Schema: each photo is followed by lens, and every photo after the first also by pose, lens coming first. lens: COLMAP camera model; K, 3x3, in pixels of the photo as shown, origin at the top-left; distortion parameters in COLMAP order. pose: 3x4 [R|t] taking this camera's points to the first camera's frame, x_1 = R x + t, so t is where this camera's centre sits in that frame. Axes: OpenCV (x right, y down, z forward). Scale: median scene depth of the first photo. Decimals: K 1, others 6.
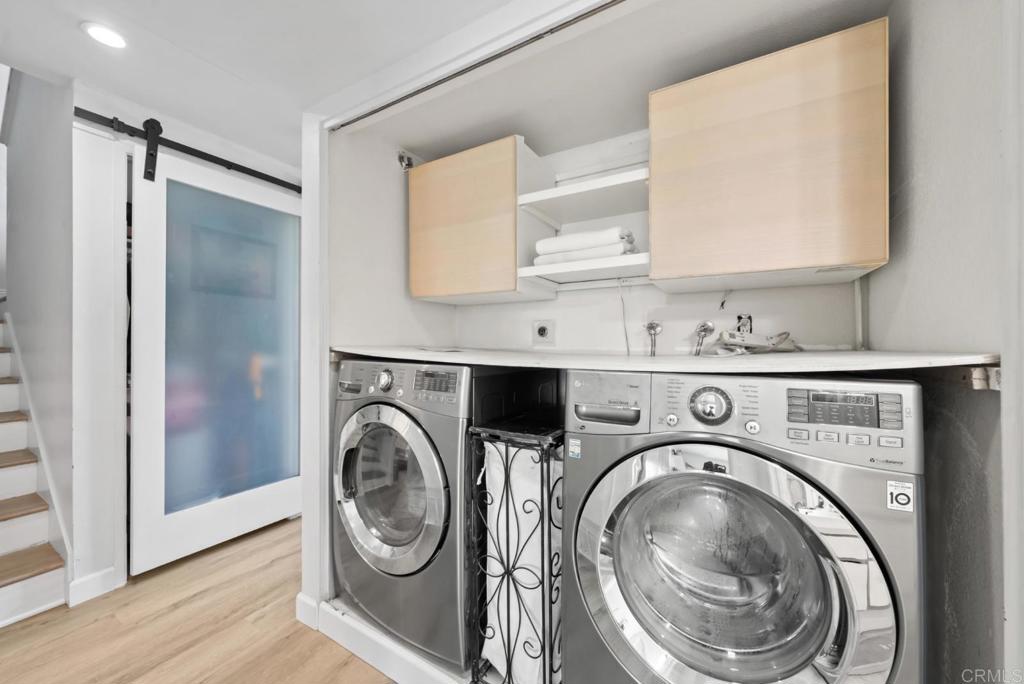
lens RADIAL K [[385.6, 0, 510.1], [0, 385.6, 344.3], [0, 0, 1]] dist [0.000613, 0.000064]
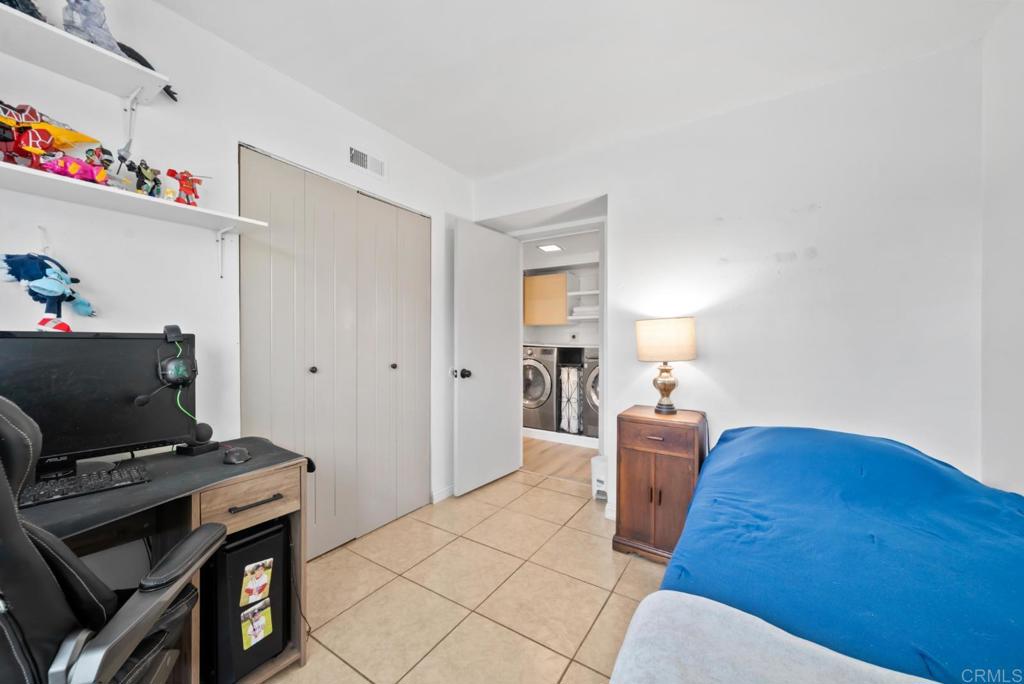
lens RADIAL K [[381.0, 0, 508.9], [0, 381.0, 343.1], [0, 0, 1]] dist [0.000713, 0.000042]
pose [[0.999178, -0.000151, -0.040544, -0.402890], [0.000104, 0.999999, -0.001163, 0.018581], [0.040544, 0.001158, 0.999177, -2.562958]]
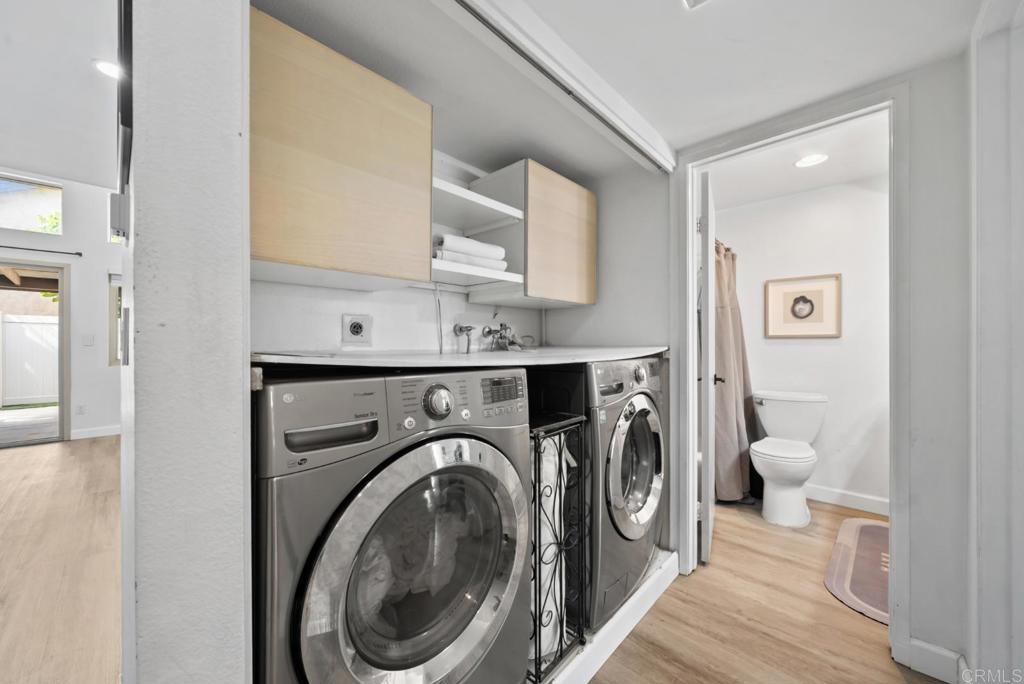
lens RADIAL K [[376.0, 0, 507.8], [0, 376.0, 343.4], [0, 0, 1]] dist [-0.000252, -0.000009]
pose [[0.214837, -0.004464, 0.976640, -1.009979], [0.002893, 0.999988, 0.003935, -0.007021], [-0.976646, 0.001980, 0.214847, 0.834784]]
